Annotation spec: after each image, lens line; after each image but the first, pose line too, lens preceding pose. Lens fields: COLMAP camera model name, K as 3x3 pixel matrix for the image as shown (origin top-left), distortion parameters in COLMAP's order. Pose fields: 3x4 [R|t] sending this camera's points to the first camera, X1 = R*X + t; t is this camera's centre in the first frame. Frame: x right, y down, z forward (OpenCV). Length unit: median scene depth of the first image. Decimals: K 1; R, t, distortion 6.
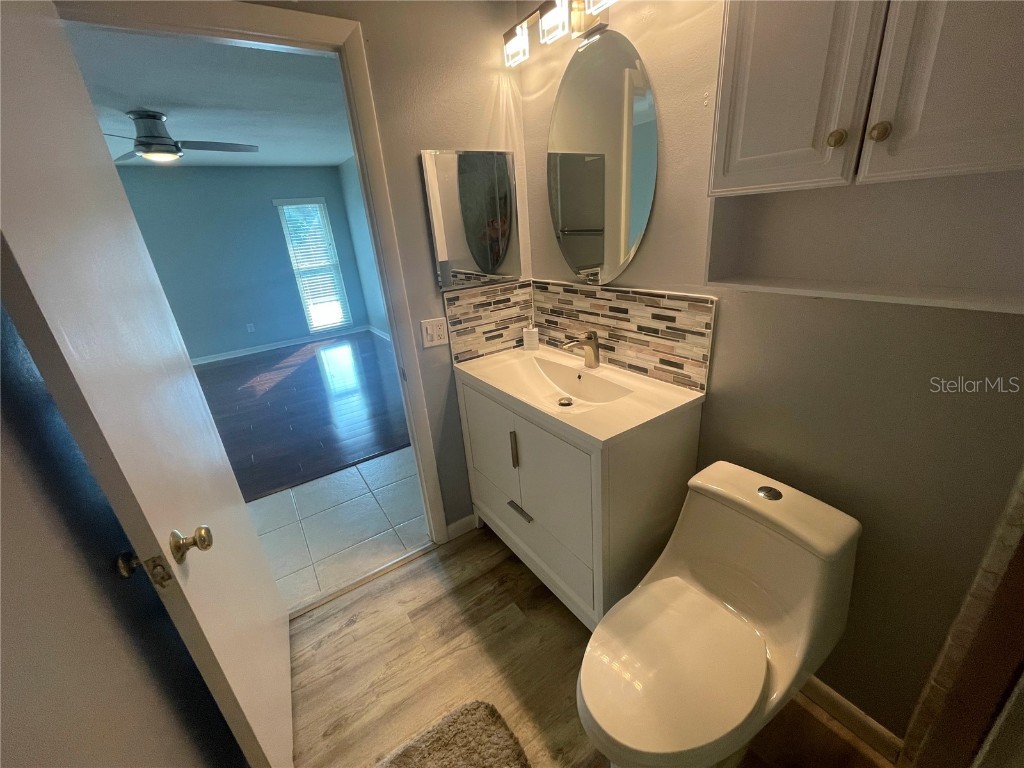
lens RADIAL K [[411.4, 0, 512.0], [0, 411.4, 384.0], [0, 0, 1]] dist [0.000834, 0.000053]
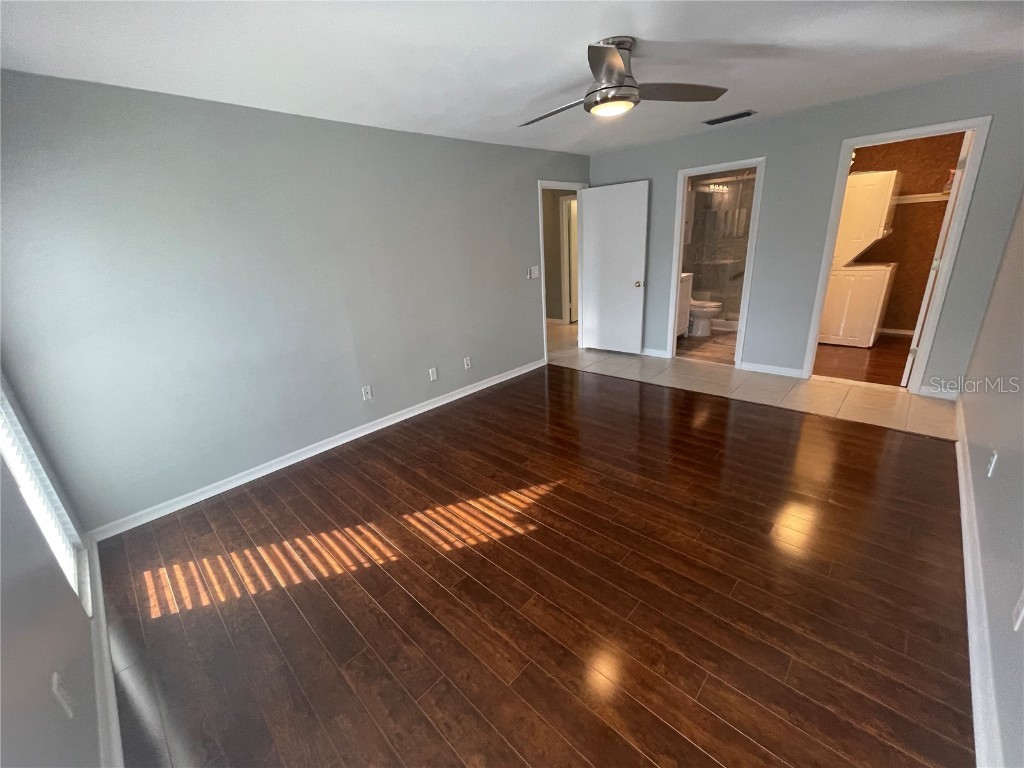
lens RADIAL K [[411.4, 0, 512.0], [0, 411.4, 384.0], [0, 0, 1]] dist [0.000834, 0.000053]
pose [[-0.207028, -0.234341, 0.949855, -2.620138], [0.433782, 0.848249, 0.303820, -0.705385], [-0.876911, 0.474929, -0.073959, 2.359104]]
